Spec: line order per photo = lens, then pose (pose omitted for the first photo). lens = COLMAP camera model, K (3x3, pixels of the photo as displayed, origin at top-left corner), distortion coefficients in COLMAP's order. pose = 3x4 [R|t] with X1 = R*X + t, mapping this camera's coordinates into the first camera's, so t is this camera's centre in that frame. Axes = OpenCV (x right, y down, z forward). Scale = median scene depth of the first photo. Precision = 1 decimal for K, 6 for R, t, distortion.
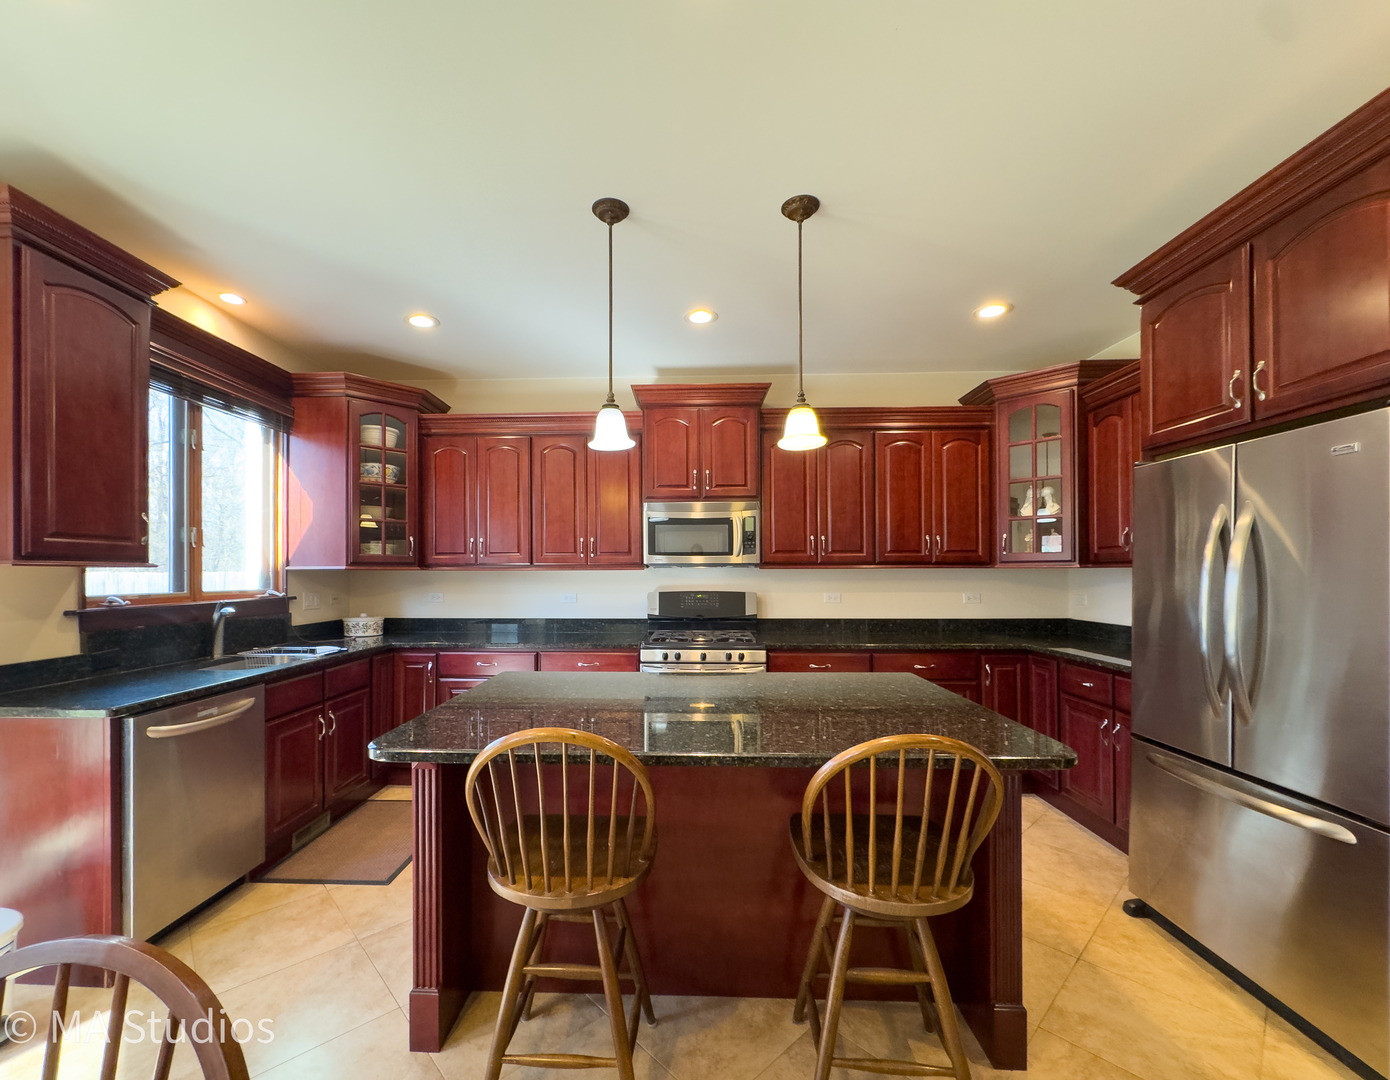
lens RADIAL K [[587.1, 0, 691.1], [0, 587.1, 571.5], [0, 0, 1]] dist [-0.000685, -0.000649]
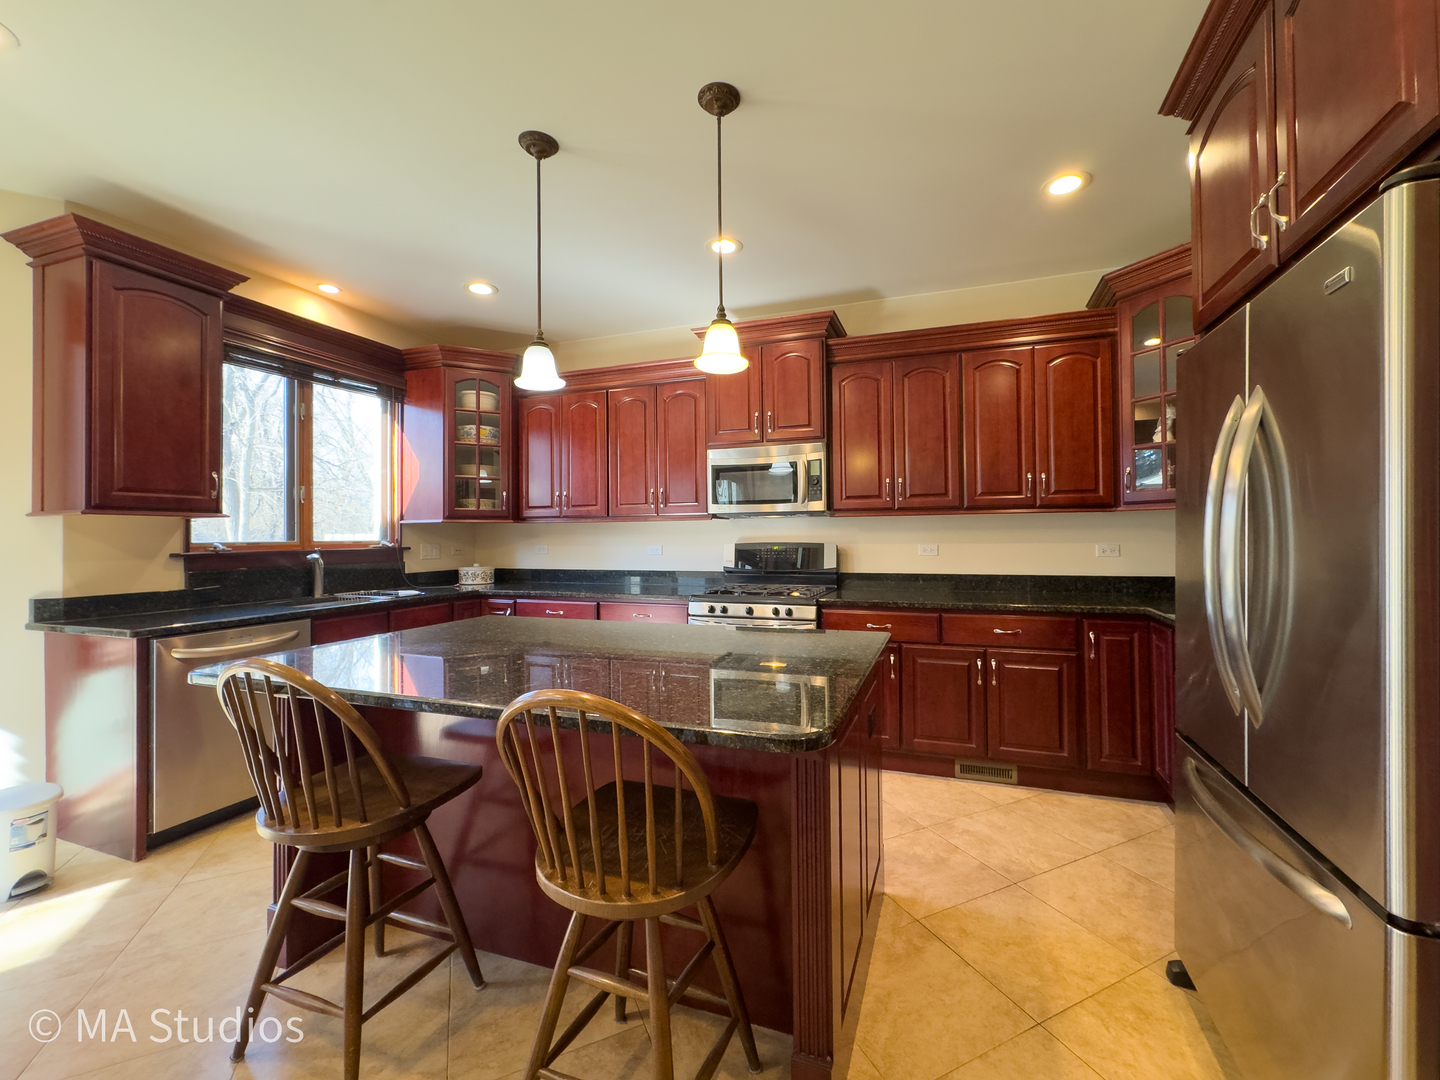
lens RADIAL K [[596.2, 0, 755.3], [0, 596.2, 528.2], [0, 0, 1]] dist [0.000417, -0.000551]
pose [[0.957548, -0.009440, -0.288118, 0.294243], [0.007695, 0.999945, -0.007191, 0.020149], [0.288170, 0.004669, 0.957568, 0.093502]]
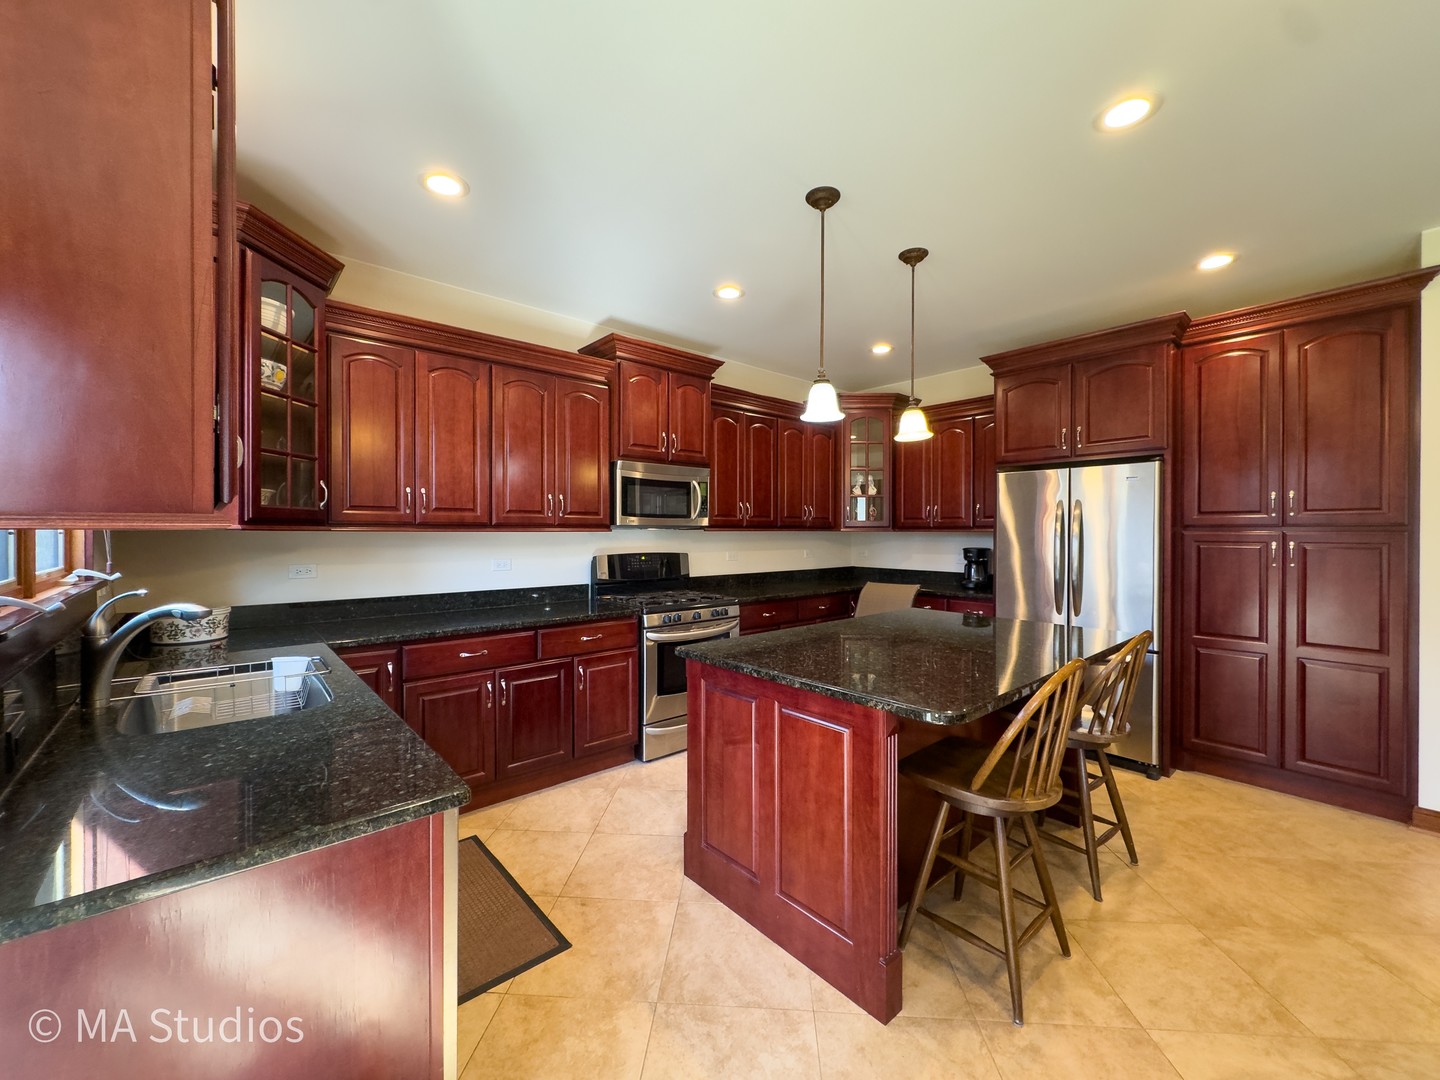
lens RADIAL K [[596.2, 0, 723.4], [0, 596.2, 532.9], [0, 0, 1]] dist [0.000417, -0.000551]
pose [[0.713109, 0.002929, 0.701047, -0.671216], [-0.002699, 0.999995, -0.001432, 0.000148], [-0.701048, -0.000871, 0.713114, 0.215840]]
